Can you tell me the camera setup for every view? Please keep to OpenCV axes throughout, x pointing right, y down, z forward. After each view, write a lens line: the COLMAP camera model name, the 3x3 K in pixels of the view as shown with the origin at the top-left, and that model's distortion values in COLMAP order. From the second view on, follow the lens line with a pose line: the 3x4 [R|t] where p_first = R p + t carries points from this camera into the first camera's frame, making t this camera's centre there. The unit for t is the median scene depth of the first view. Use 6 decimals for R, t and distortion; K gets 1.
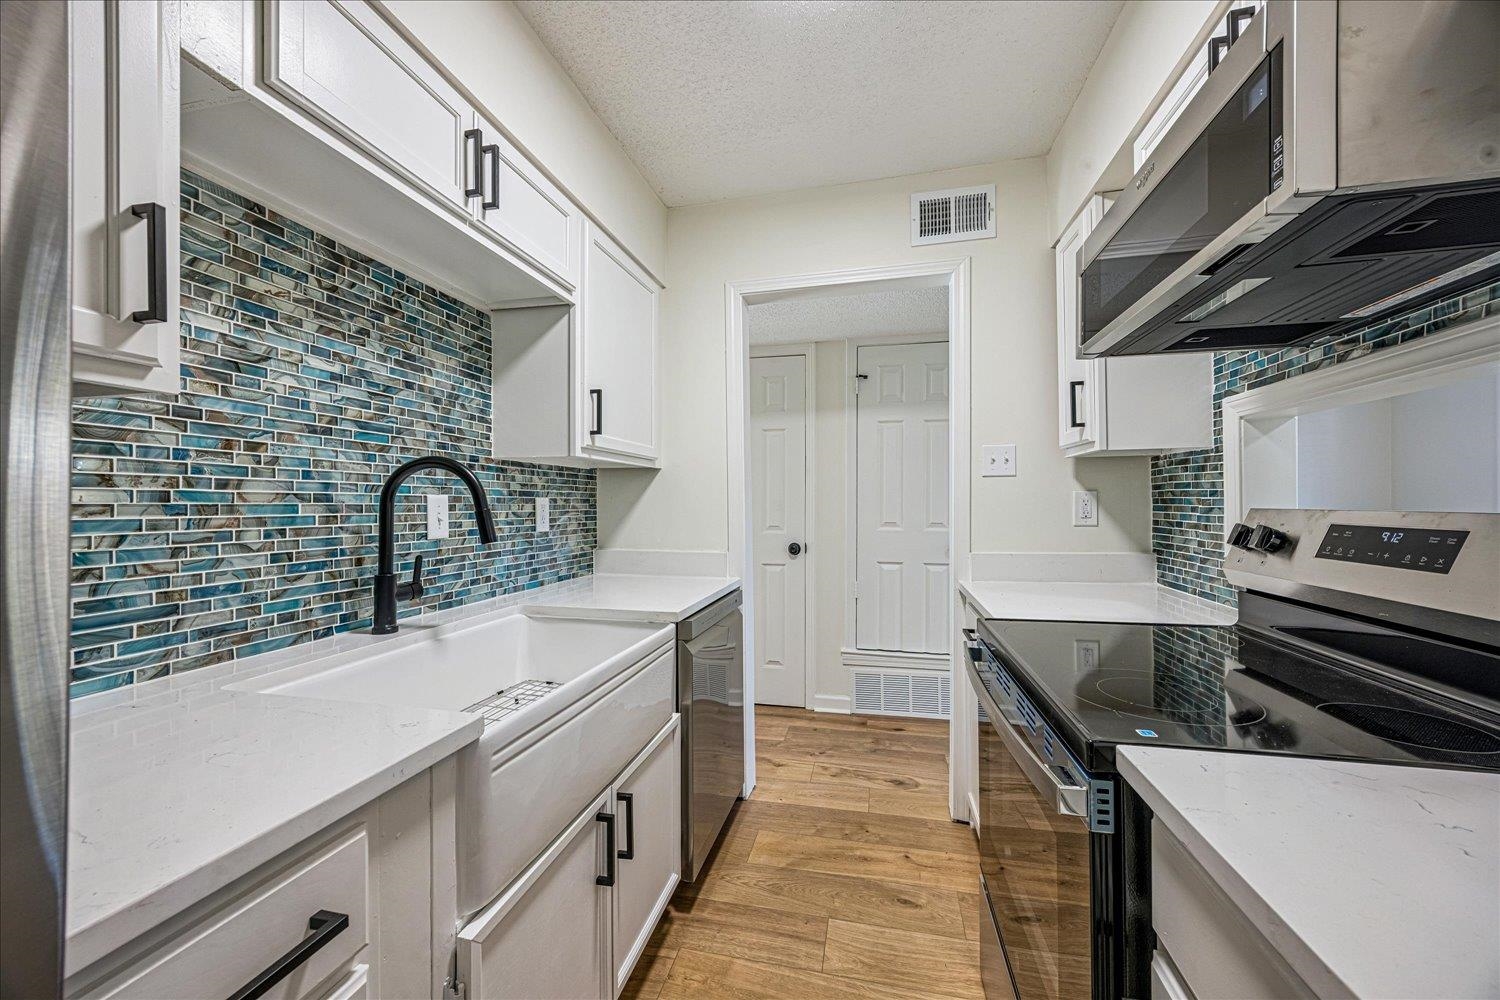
lens RADIAL K [[576.6, 0, 740.5], [0, 576.6, 501.0], [0, 0, 1]] dist [-0.008052, 0.000062]
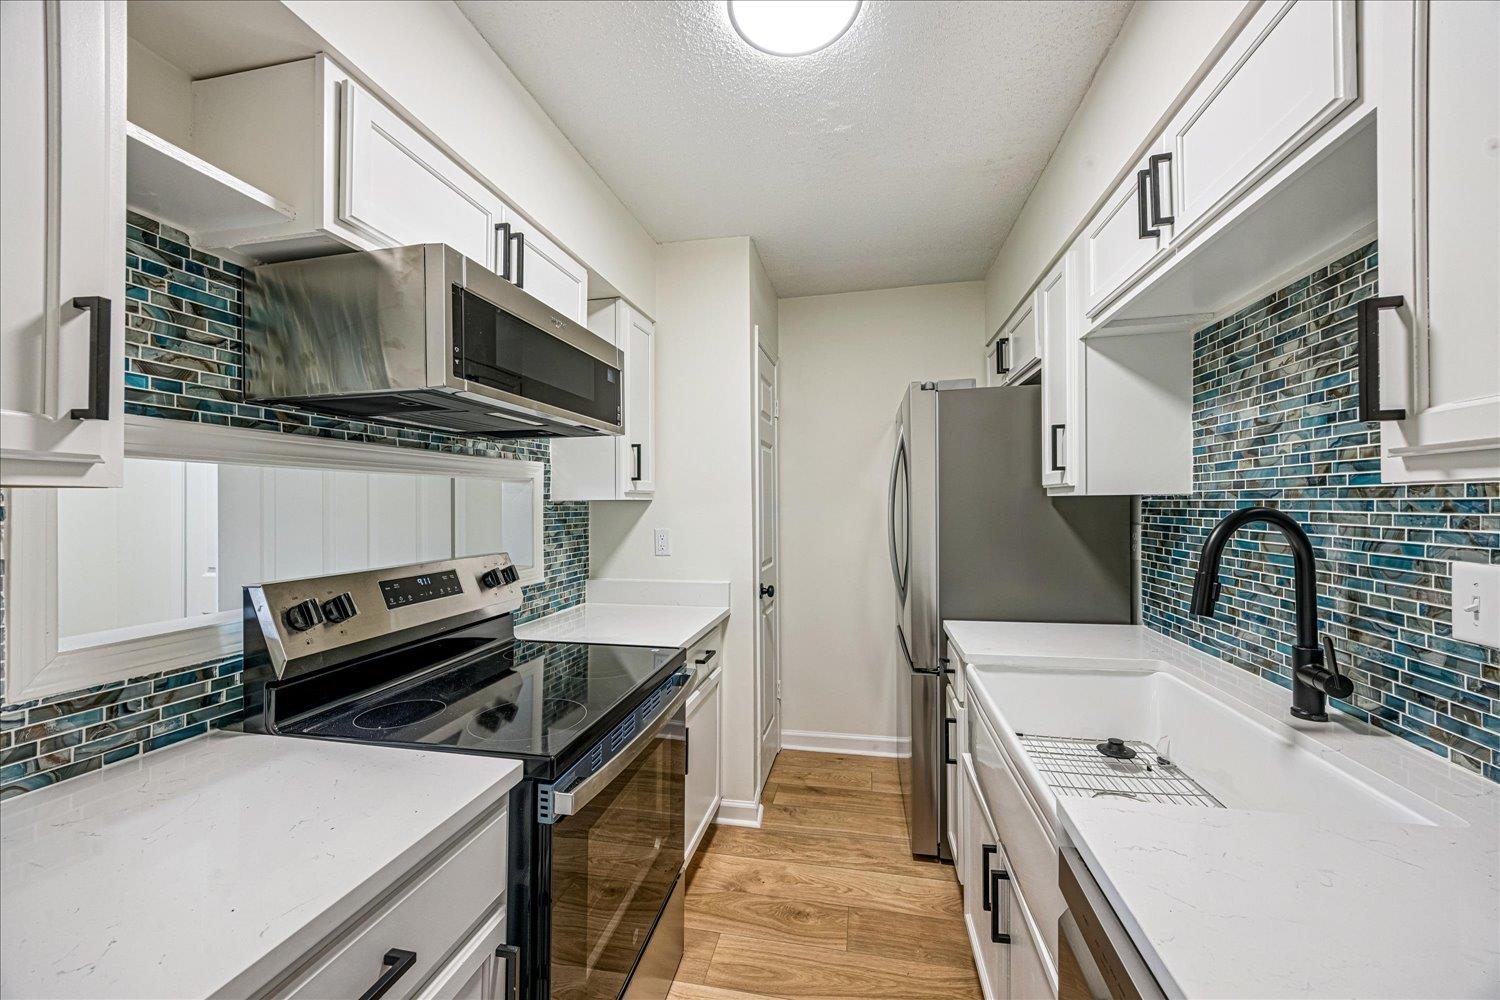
lens RADIAL K [[576.6, 0, 752.5], [0, 576.6, 499.2], [0, 0, 1]] dist [-0.008052, 0.000062]
pose [[-0.999026, 0.011106, -0.042699, 0.260307], [0.011767, 0.999814, -0.015255, -0.099644], [0.042521, -0.015742, -0.998972, 2.100388]]
